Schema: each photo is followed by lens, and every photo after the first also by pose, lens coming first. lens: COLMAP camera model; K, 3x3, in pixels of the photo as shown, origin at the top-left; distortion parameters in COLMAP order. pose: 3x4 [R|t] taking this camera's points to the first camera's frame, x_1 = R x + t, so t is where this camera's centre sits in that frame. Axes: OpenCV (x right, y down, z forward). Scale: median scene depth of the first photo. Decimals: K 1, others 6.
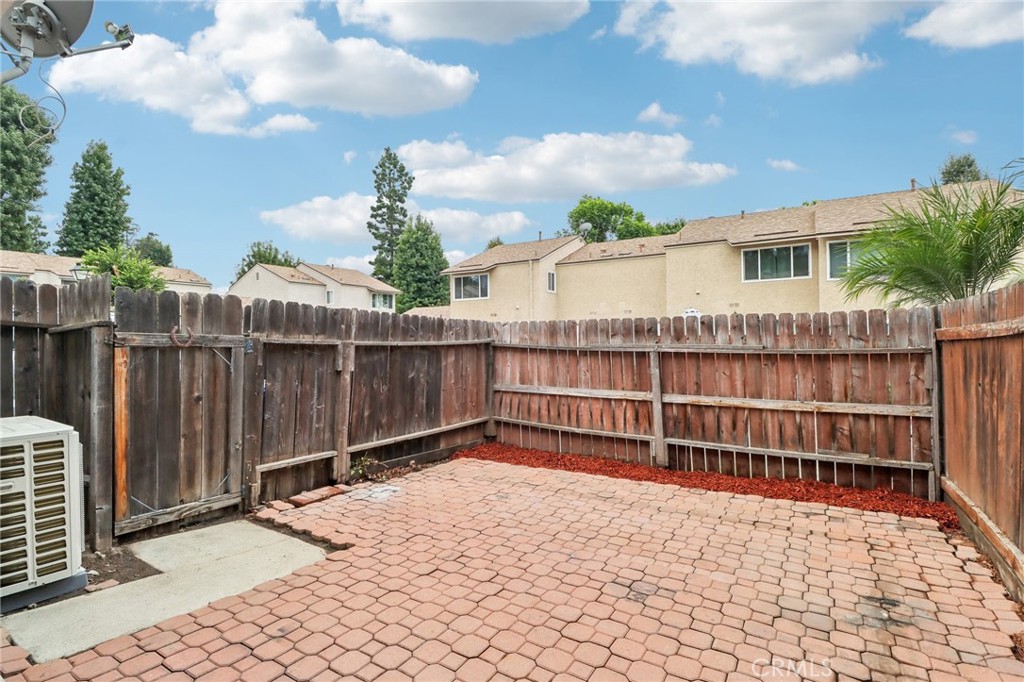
lens RADIAL K [[494.4, 0, 515.3], [0, 494.4, 337.2], [0, 0, 1]] dist [-0.000622, -0.000052]
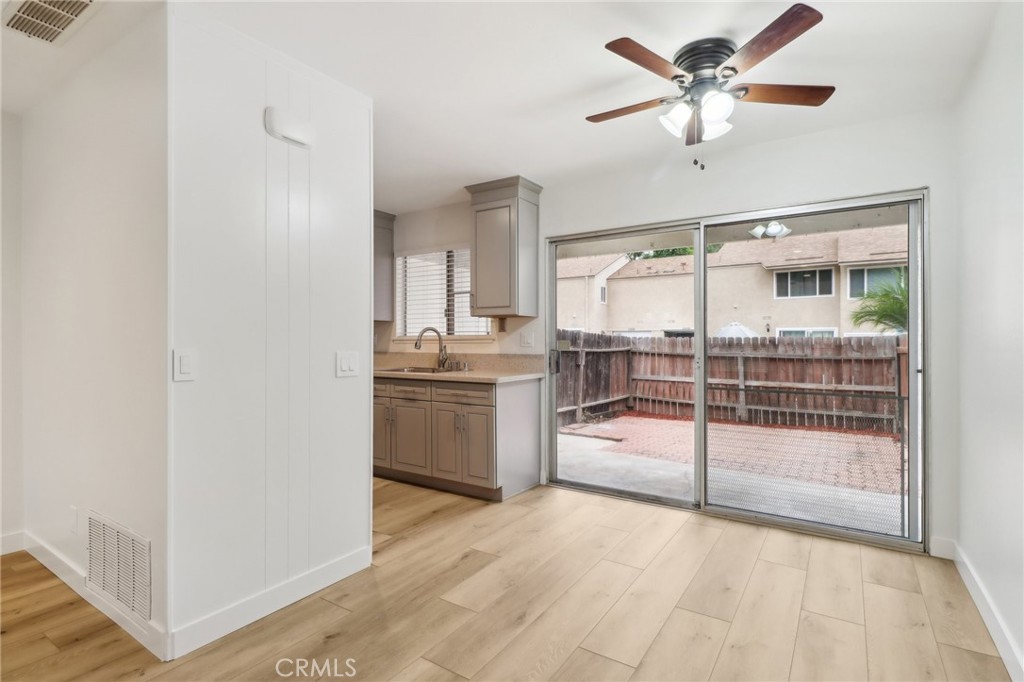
lens RADIAL K [[496.0, 0, 512.0], [0, 496.0, 341.0], [0, 0, 1]] dist [0.026751, -0.000101]
pose [[0.999437, 0.011057, -0.031669, -0.483033], [-0.010923, 0.999931, 0.004390, -0.025907], [0.031715, -0.004041, 0.999489, -0.817536]]
